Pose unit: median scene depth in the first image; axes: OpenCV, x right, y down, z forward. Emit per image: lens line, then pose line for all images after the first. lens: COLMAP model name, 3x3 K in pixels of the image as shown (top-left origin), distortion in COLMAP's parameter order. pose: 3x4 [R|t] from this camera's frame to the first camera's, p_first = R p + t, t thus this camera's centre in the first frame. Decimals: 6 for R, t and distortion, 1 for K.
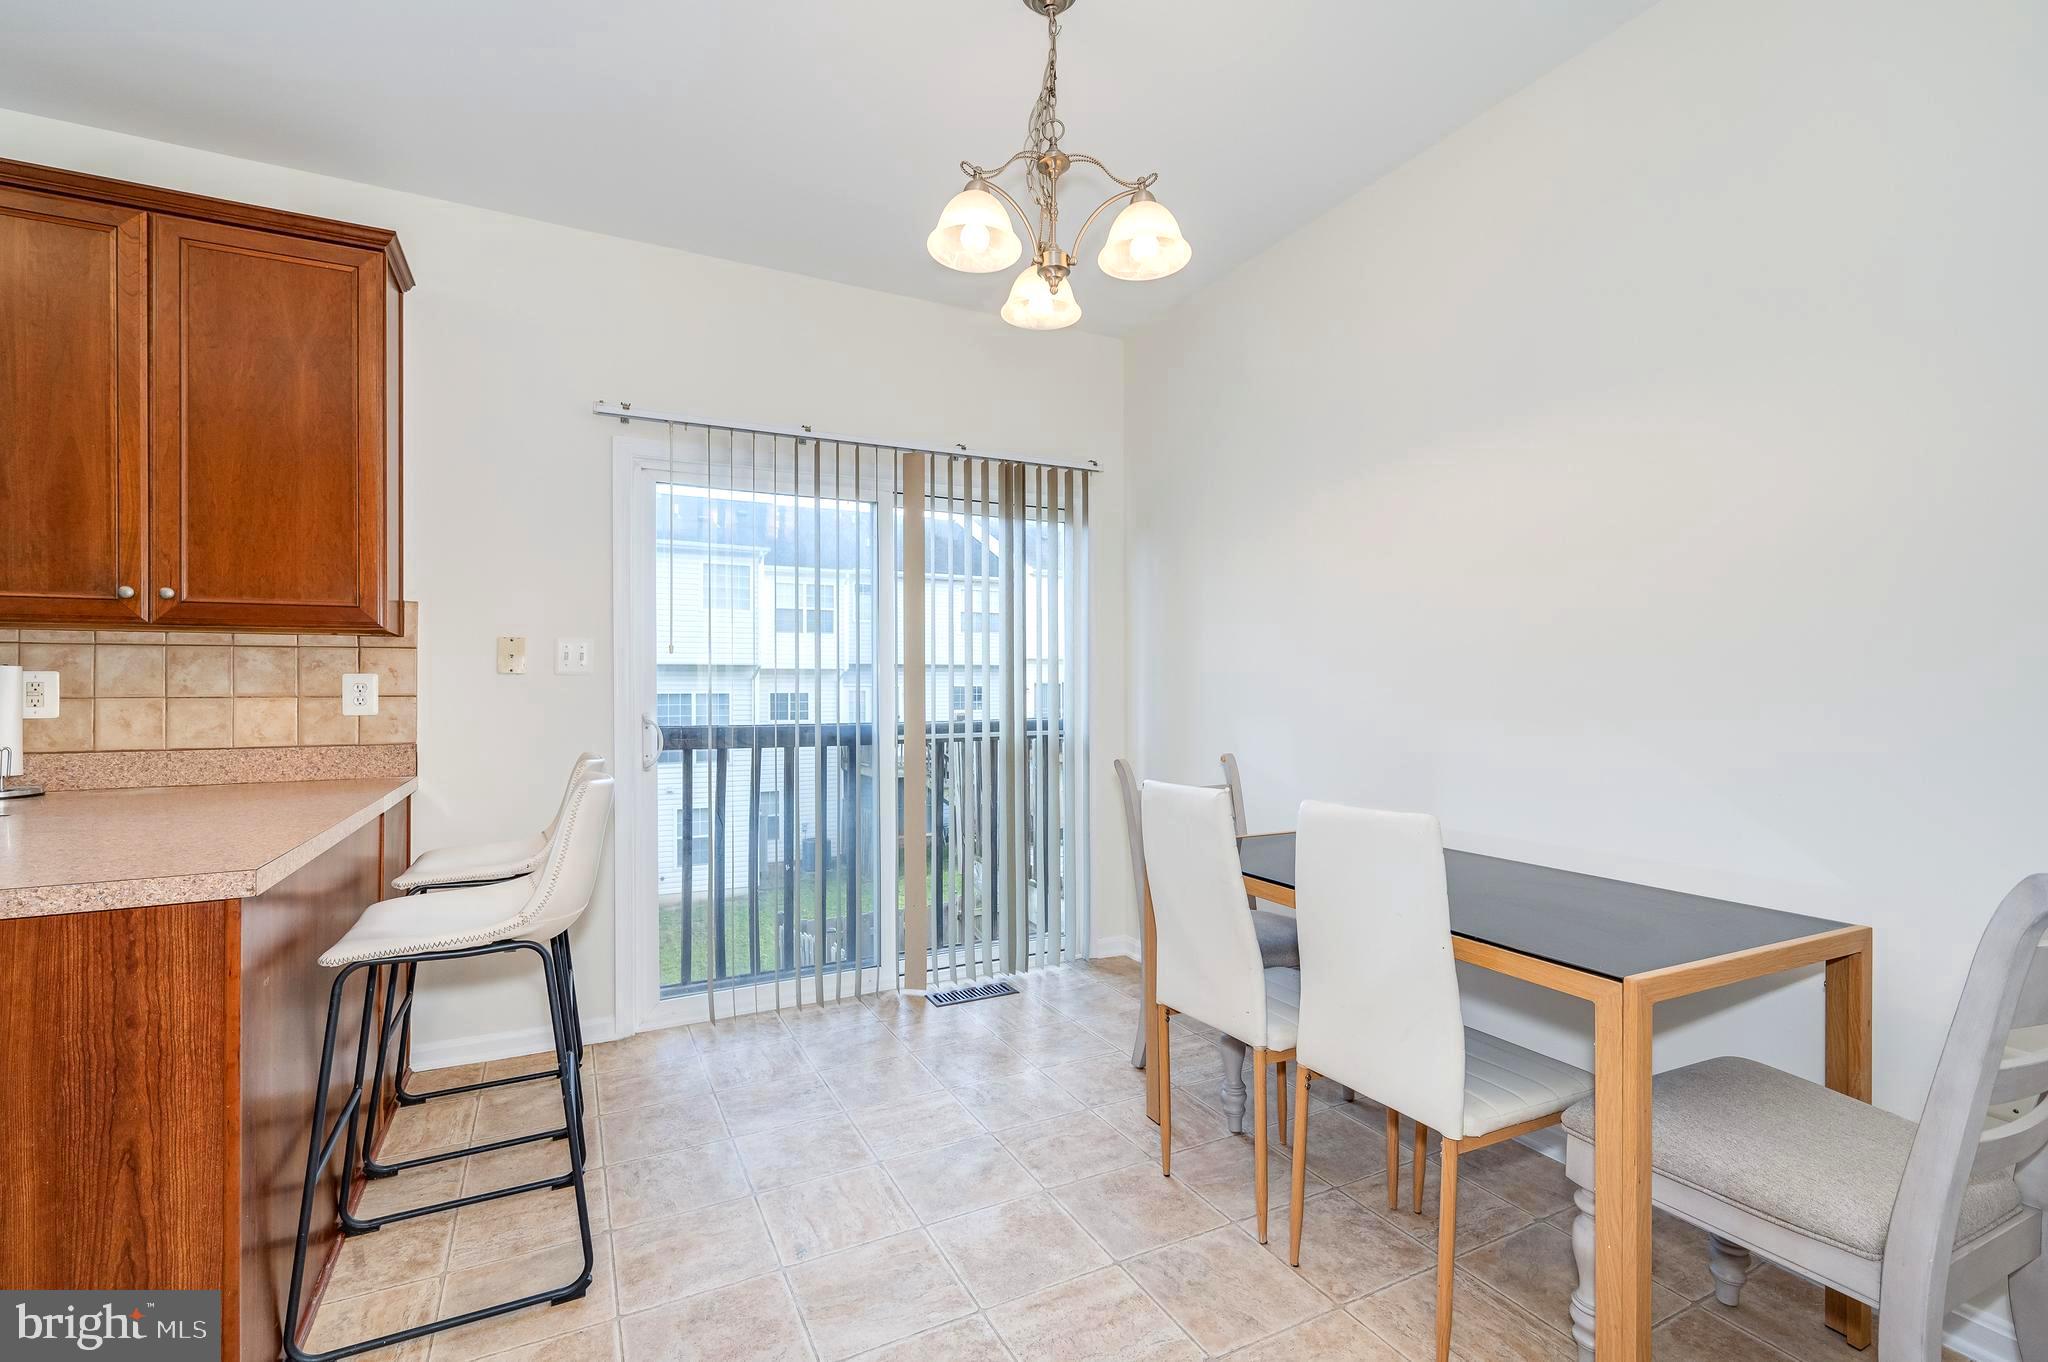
lens RADIAL K [[907.0, 0, 1029.6], [0, 907.0, 686.9], [0, 0, 1]] dist [-0.000031, 0.000023]
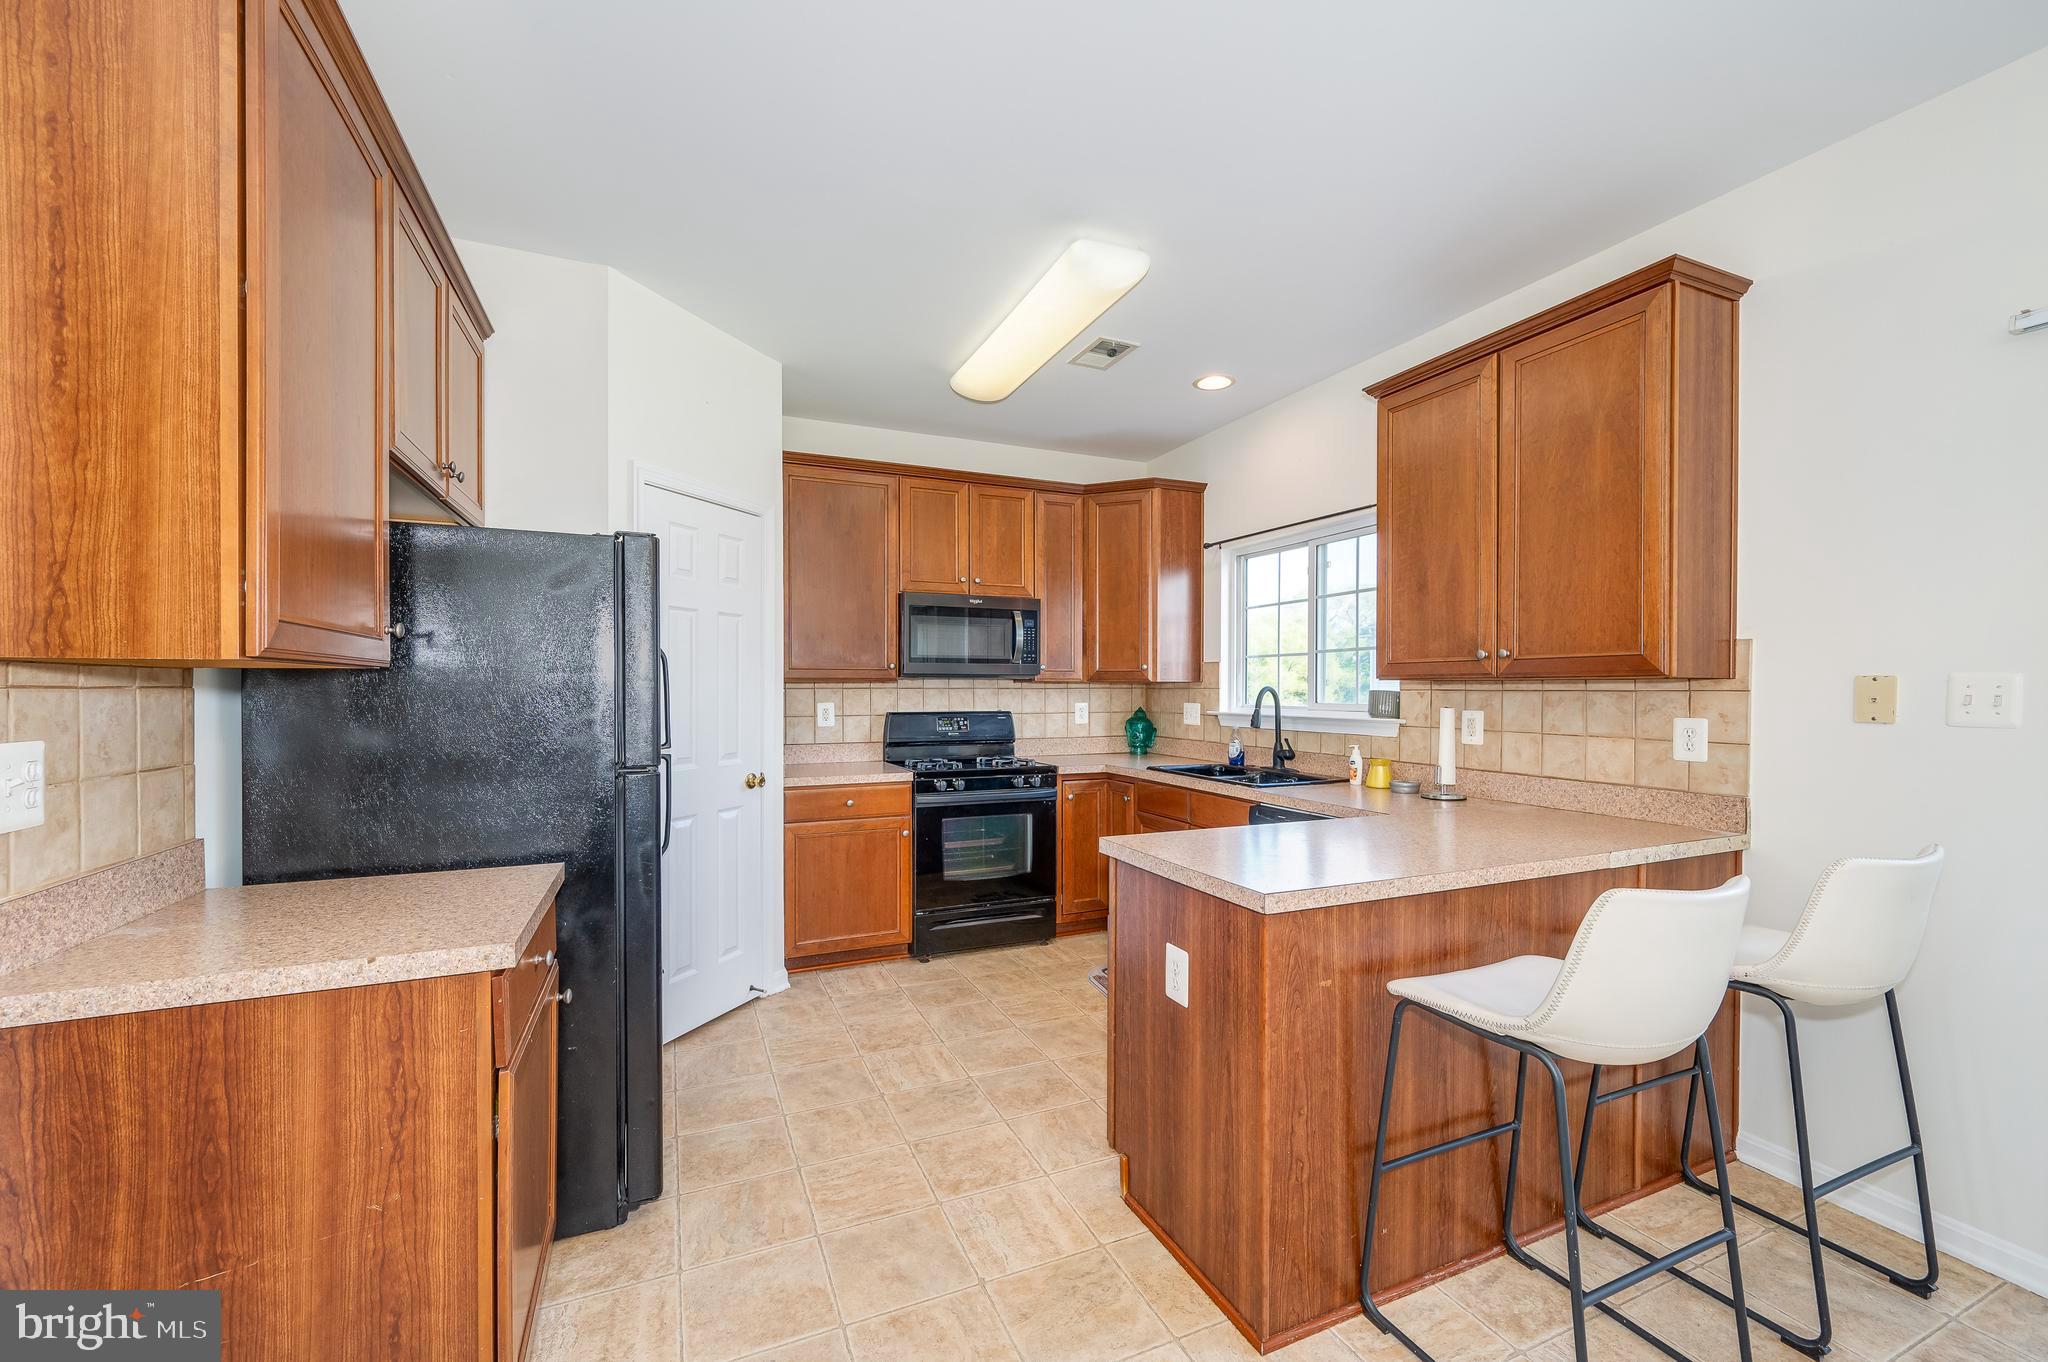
lens RADIAL K [[810.1, 0, 1028.1], [0, 810.1, 694.2], [0, 0, 1]] dist [-0.000410, -0.000079]
pose [[-0.062155, 0.011264, -0.998003, 0.181262], [0.000487, 0.999937, 0.011255, -0.053859], [0.998066, 0.000213, -0.062157, 0.373888]]
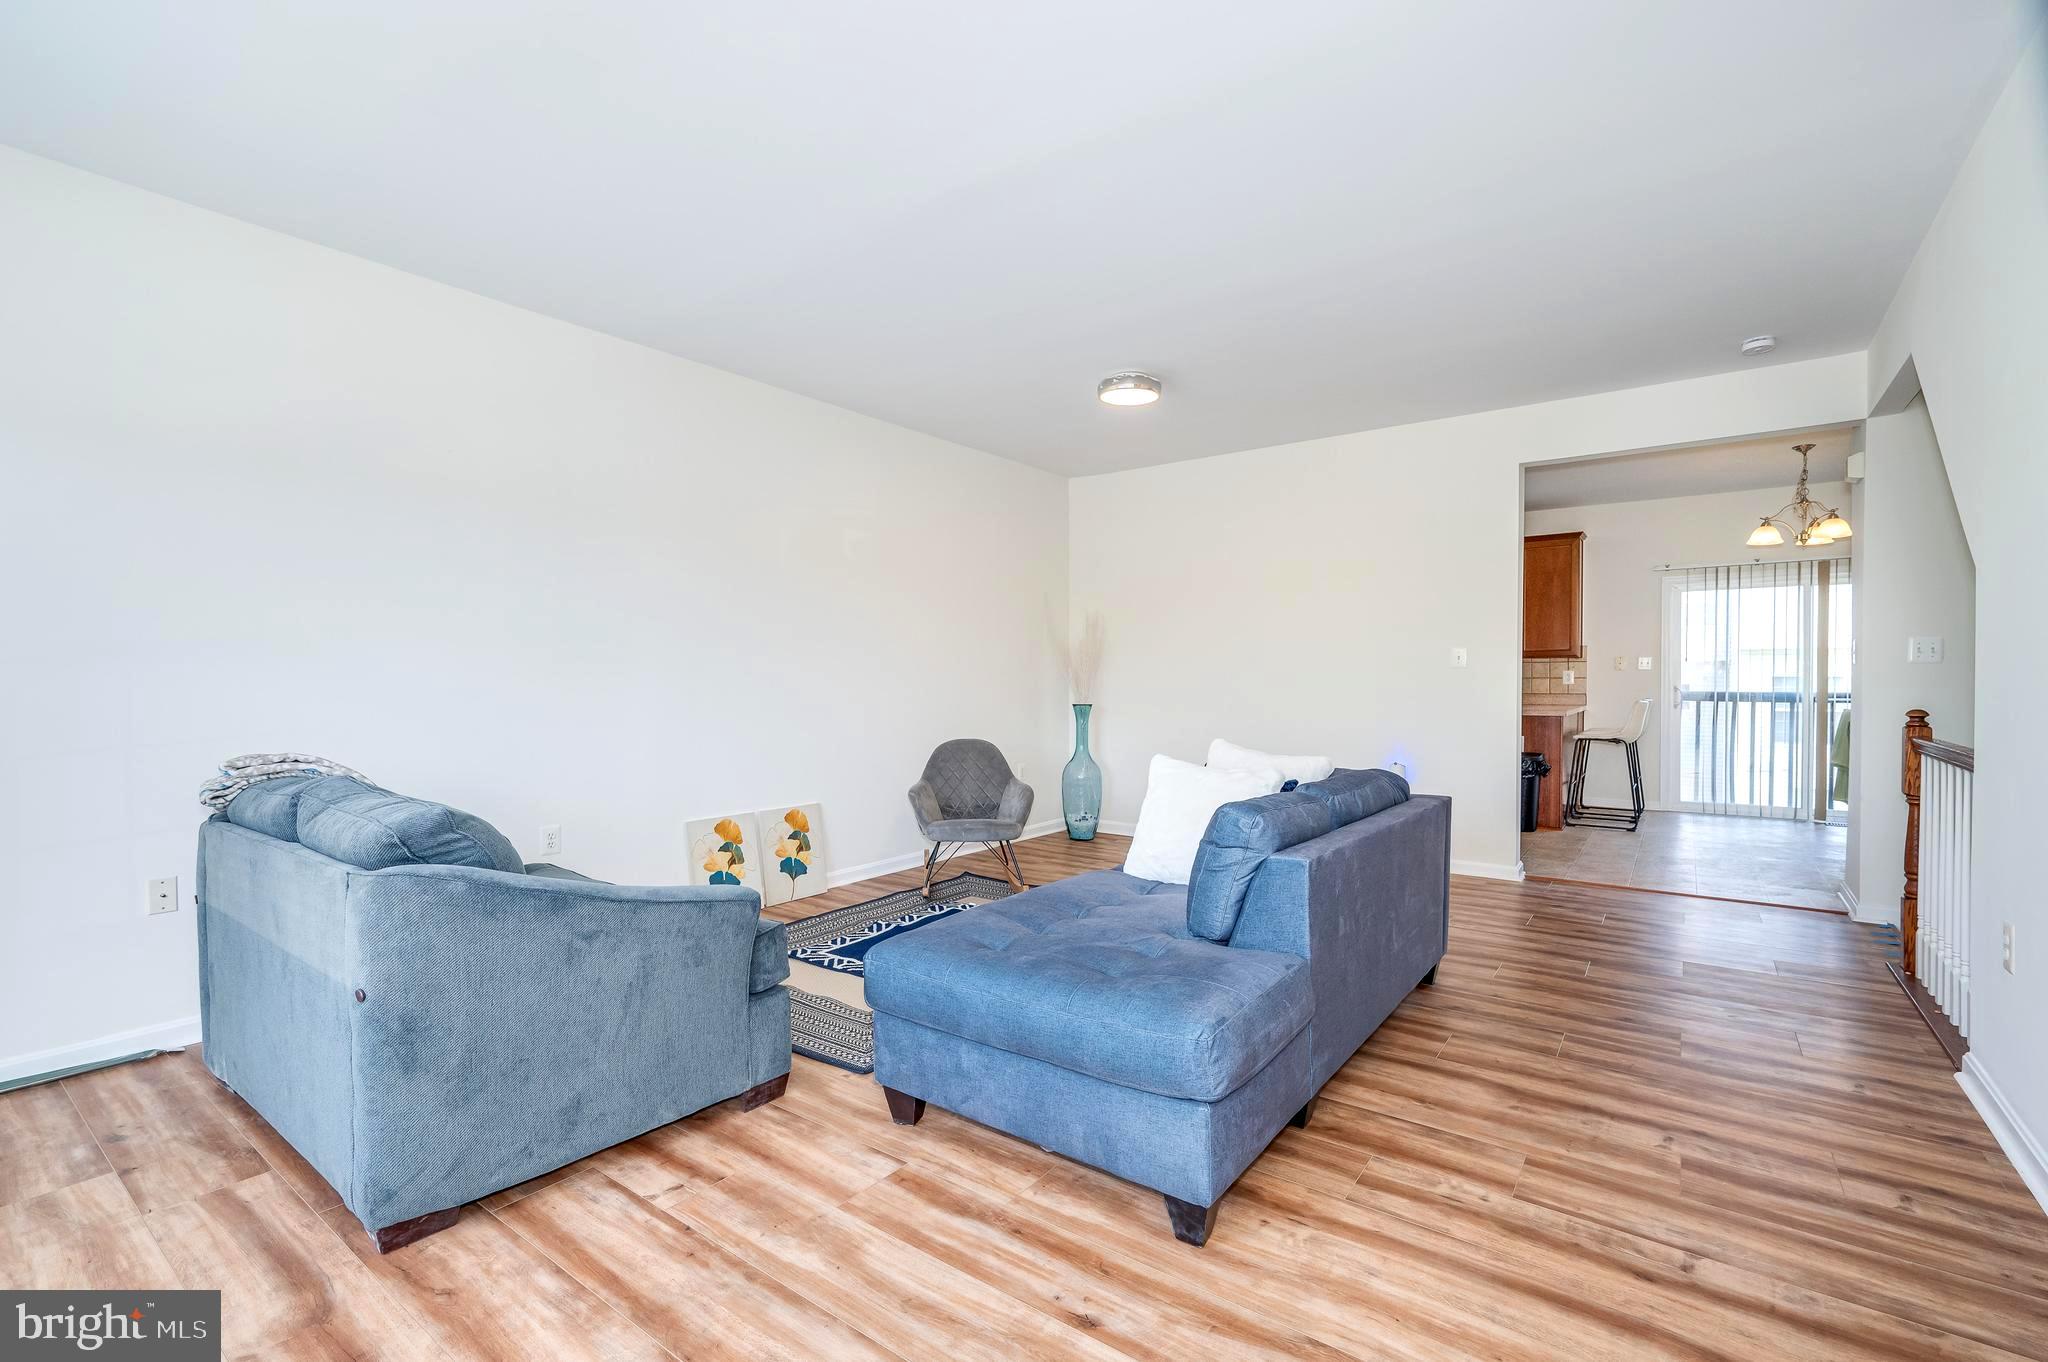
lens RADIAL K [[897.7, 0, 1026.8], [0, 897.7, 686.5], [0, 0, 1]] dist [0.001862, 0.000038]
pose [[0.441391, 0.011514, -0.897241, 1.237749], [0.002885, 0.999894, 0.014250, -0.009915], [0.897310, -0.008878, 0.441311, -2.086213]]
